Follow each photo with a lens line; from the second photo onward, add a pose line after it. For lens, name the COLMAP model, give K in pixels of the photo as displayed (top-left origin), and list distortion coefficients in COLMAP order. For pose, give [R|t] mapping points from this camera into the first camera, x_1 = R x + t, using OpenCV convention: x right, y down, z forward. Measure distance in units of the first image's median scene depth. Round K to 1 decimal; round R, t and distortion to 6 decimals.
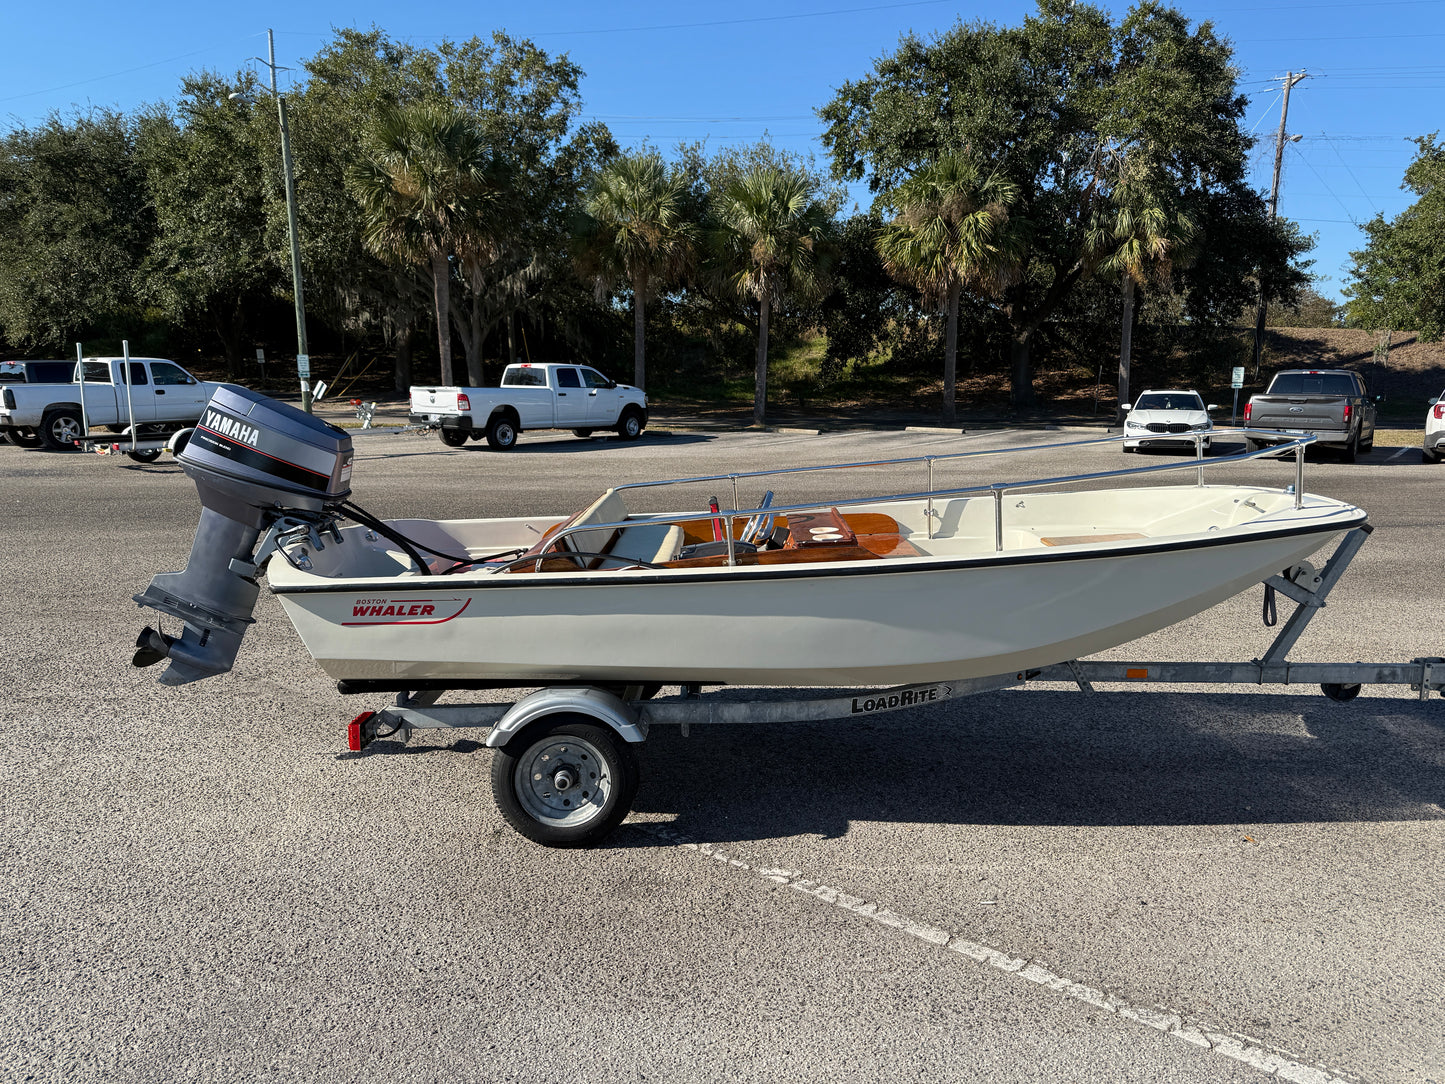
lens RADIAL K [[1029.4, 0, 722.5], [0, 1029.4, 542.0], [0, 0, 1]] dist [0.021246, -0.031759]
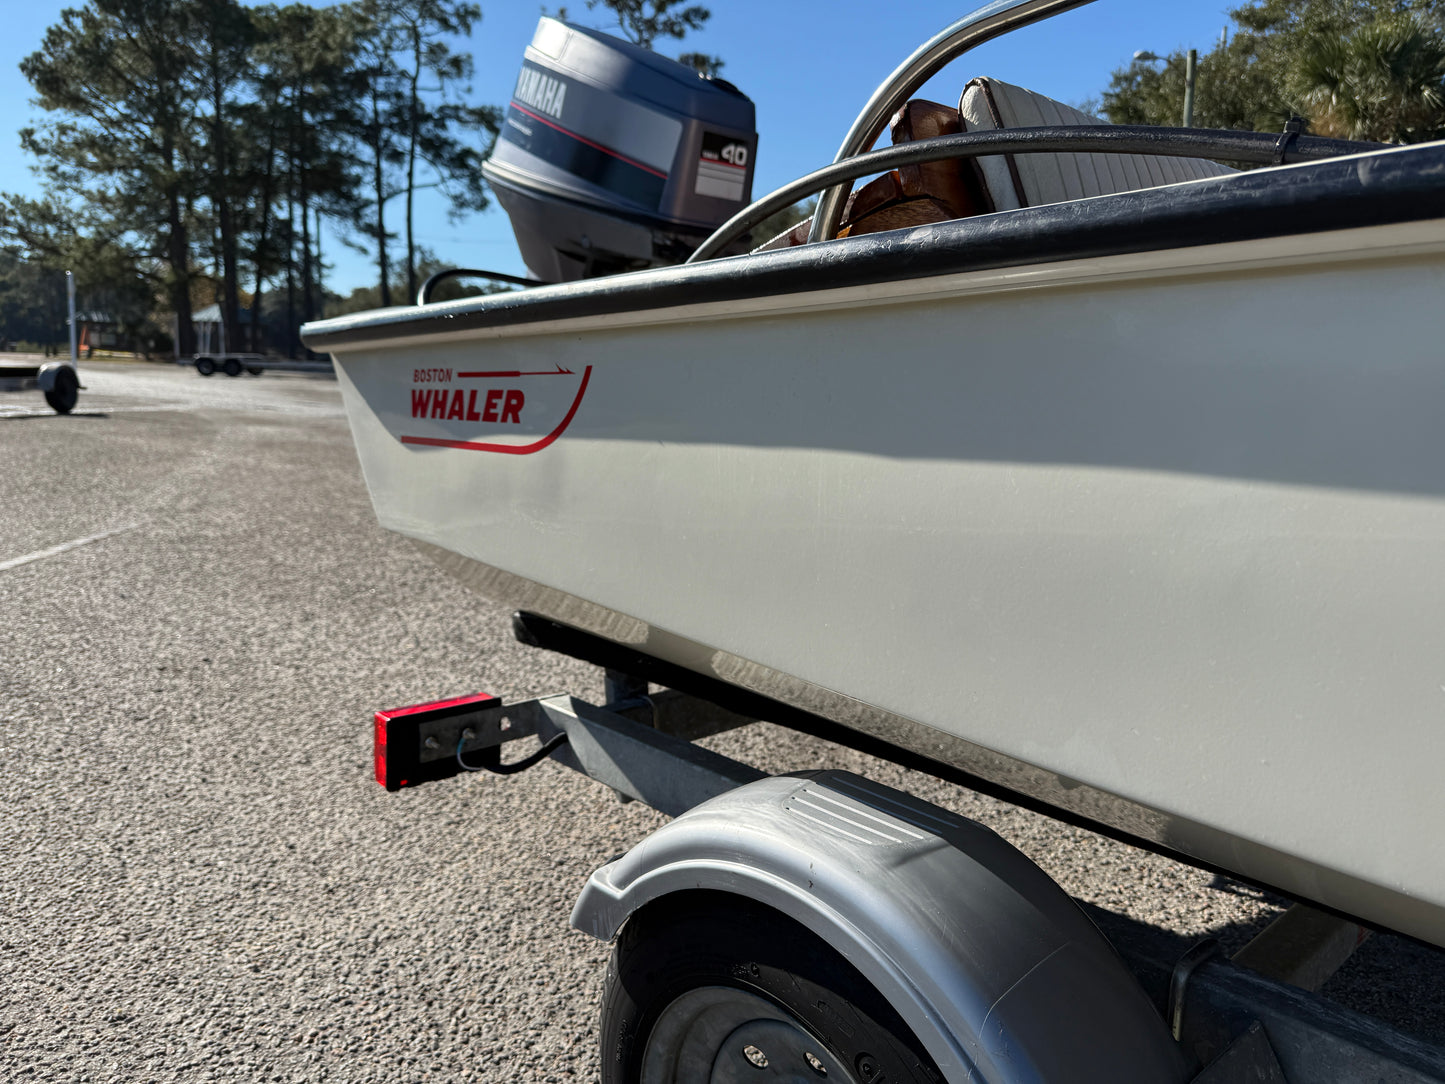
lens RADIAL K [[1029.4, 0, 722.5], [0, 1029.4, 542.0], [0, 0, 1]] dist [0.021246, -0.031759]
pose [[0.681788, 0.138776, -0.718266, -0.025154], [-0.152012, 0.987286, 0.046462, 0.093413], [0.715582, 0.077507, 0.694216, 0.955237]]
